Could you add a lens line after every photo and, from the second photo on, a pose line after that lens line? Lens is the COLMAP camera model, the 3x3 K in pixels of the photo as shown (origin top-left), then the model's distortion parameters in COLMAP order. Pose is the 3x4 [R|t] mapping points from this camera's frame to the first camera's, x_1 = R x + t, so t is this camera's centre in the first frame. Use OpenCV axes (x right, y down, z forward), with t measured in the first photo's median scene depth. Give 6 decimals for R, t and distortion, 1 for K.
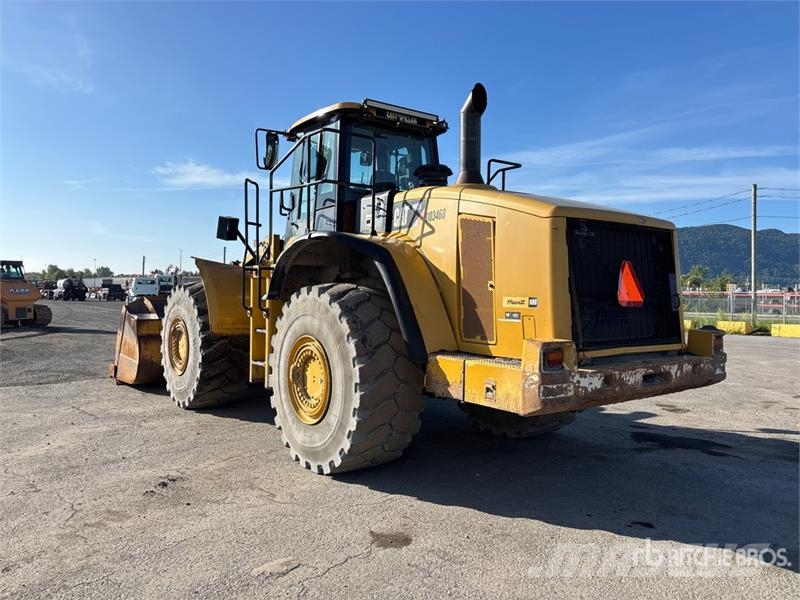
lens RADIAL K [[583.7, 0, 400.0], [0, 583.7, 300.0], [0, 0, 1]] dist [0.014769, -0.000155]
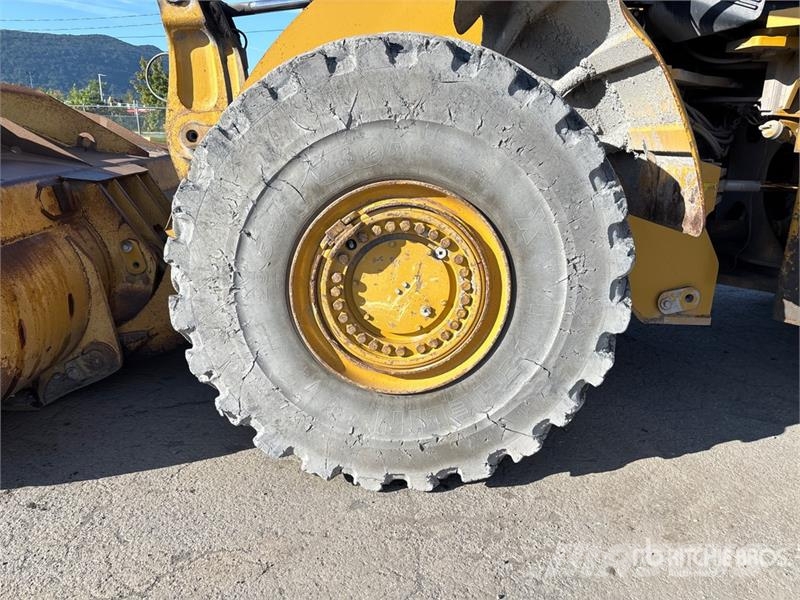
lens RADIAL K [[583.7, 0, 400.0], [0, 583.7, 300.0], [0, 0, 1]] dist [0.014769, -0.000155]
pose [[0.564197, -0.237436, 0.790763, -0.478780], [-0.004728, 0.956812, 0.290668, 0.025268], [-0.825627, -0.167732, 0.538708, 0.804072]]
